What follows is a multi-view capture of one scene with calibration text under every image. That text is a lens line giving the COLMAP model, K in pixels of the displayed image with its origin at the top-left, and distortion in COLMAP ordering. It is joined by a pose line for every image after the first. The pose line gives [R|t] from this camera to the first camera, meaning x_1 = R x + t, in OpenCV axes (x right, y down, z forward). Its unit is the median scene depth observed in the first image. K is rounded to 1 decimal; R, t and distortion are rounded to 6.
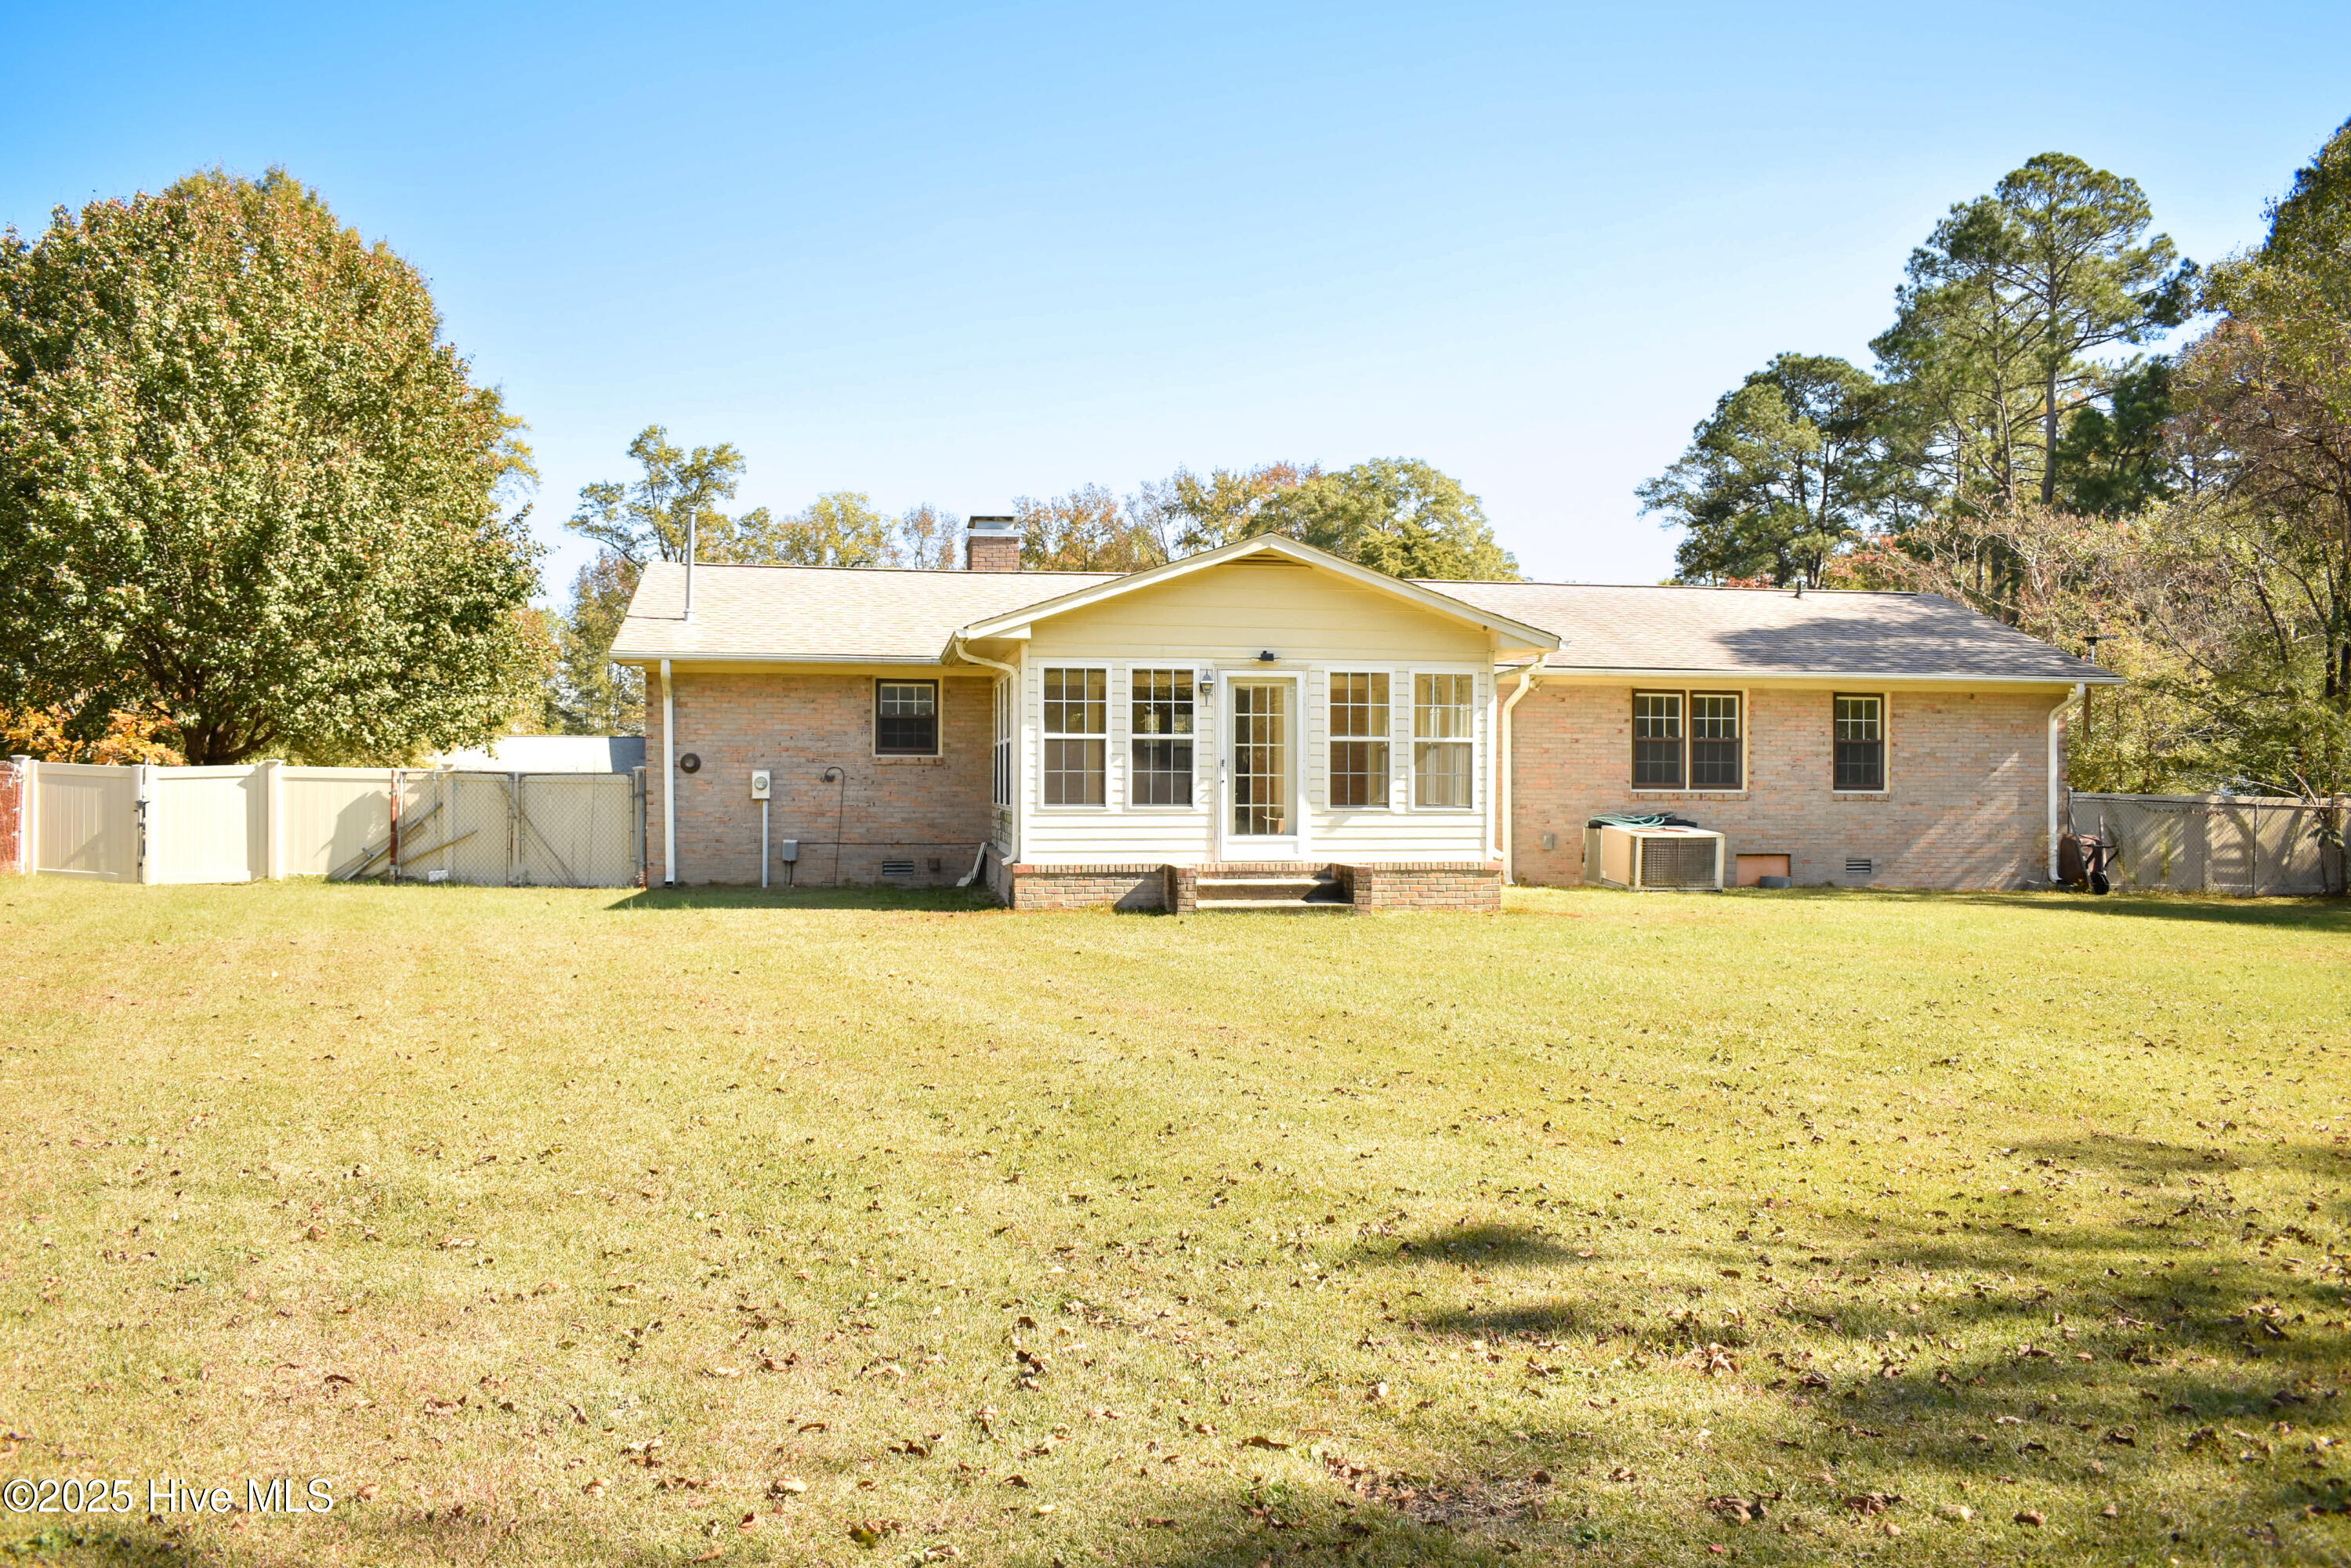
lens RADIAL K [[1822.4, 0, 1331.9], [0, 1822.4, 793.8], [0, 0, 1]] dist [-0.090728, 0.014157]
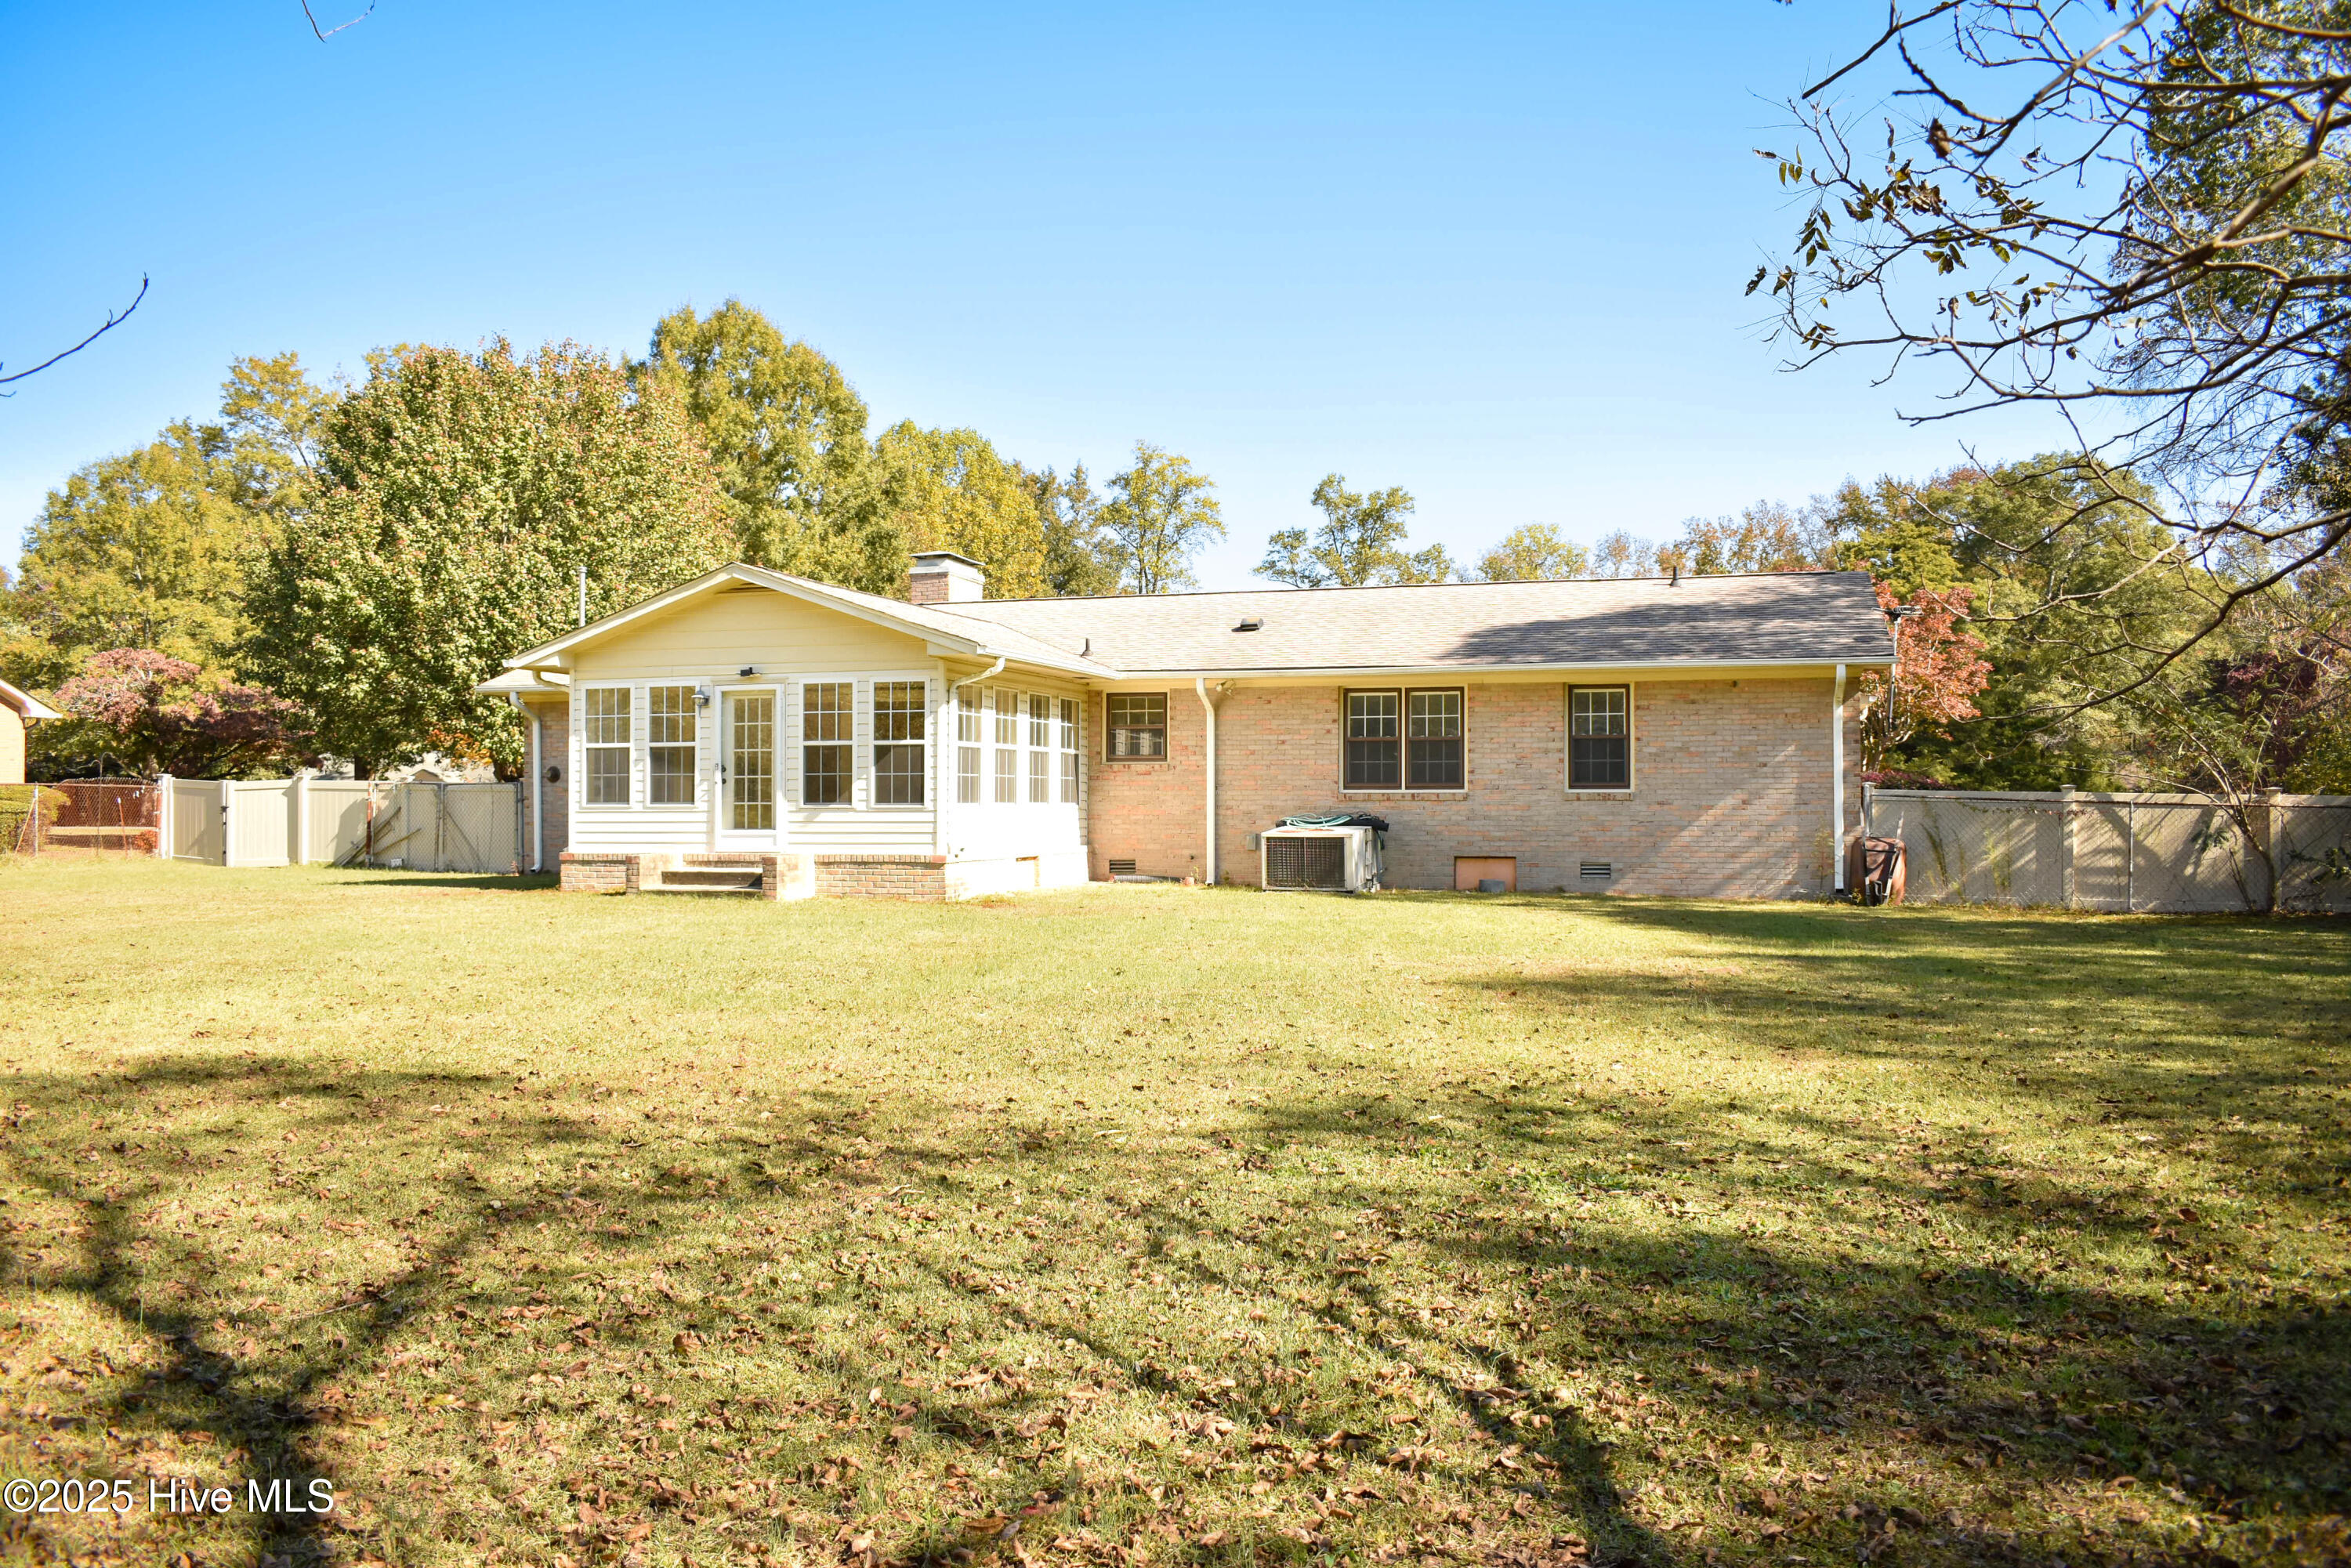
lens RADIAL K [[1822.4, 0, 1380.2], [0, 1822.4, 757.0], [0, 0, 1]] dist [-0.090728, 0.014157]
pose [[0.909070, -0.017685, -0.416267, 0.637988], [0.004095, 0.999430, -0.033519, 0.013665], [0.416623, 0.028766, 0.908624, 0.113044]]
